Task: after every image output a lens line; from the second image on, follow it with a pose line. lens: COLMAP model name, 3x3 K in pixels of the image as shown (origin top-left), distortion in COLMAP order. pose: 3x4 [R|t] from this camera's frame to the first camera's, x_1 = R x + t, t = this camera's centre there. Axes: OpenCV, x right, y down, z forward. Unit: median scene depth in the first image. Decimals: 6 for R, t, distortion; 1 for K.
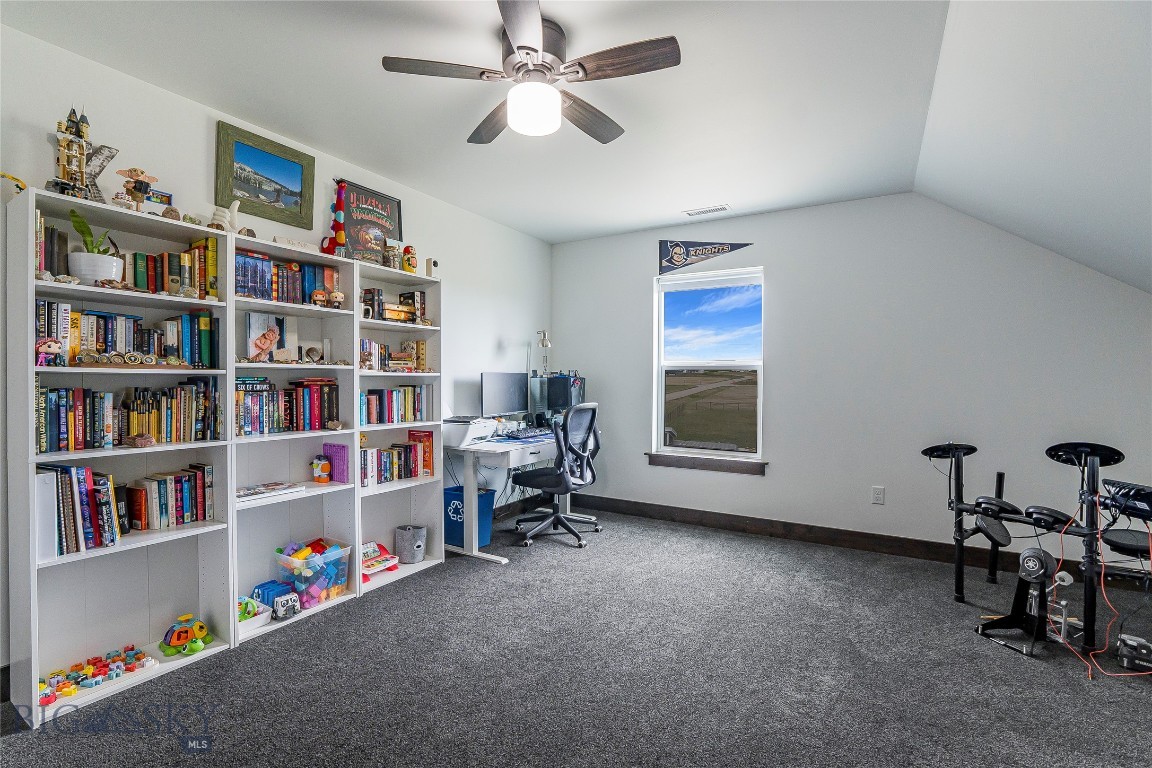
lens RADIAL K [[496.7, 0, 575.9], [0, 496.7, 380.7], [0, 0, 1]] dist [-0.041866, 0.013242]
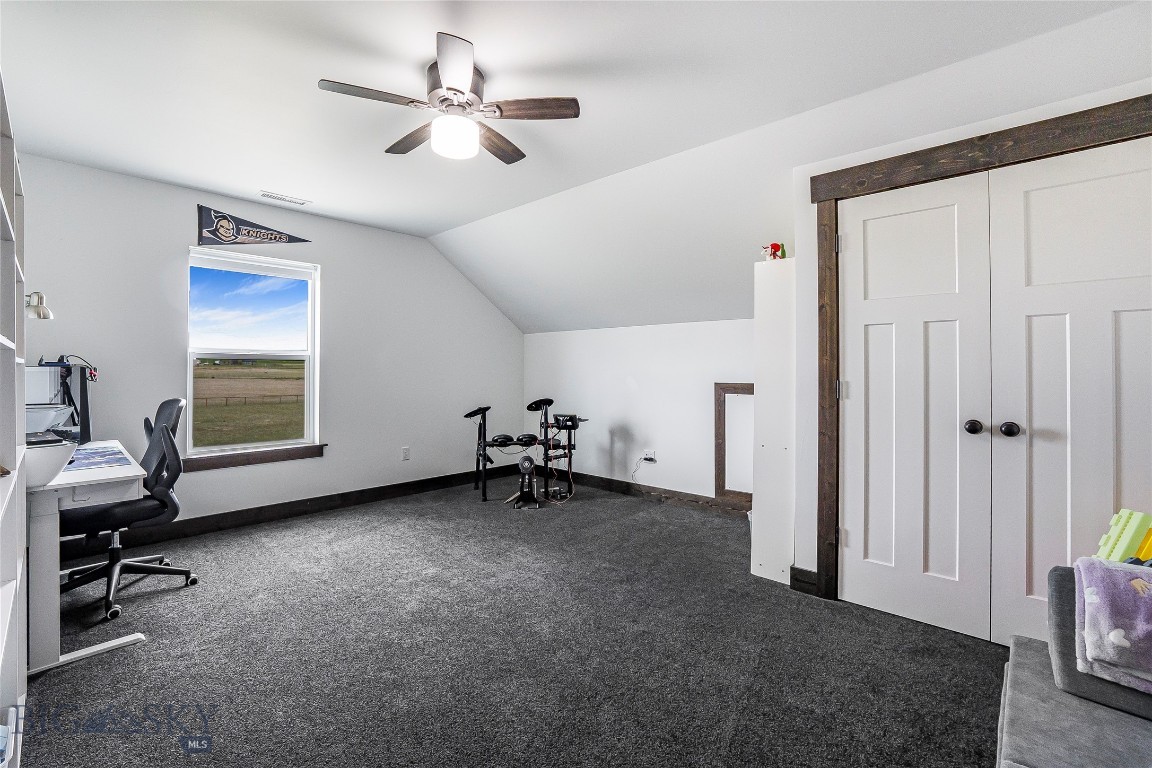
lens RADIAL K [[494.4, 0, 564.6], [0, 494.4, 363.8], [0, 0, 1]] dist [-0.039008, 0.013307]
pose [[0.244041, -0.001936, 0.969763, -0.569495], [-0.000257, 0.999998, 0.002061, -0.016253], [-0.969765, -0.000752, 0.244040, 0.225030]]
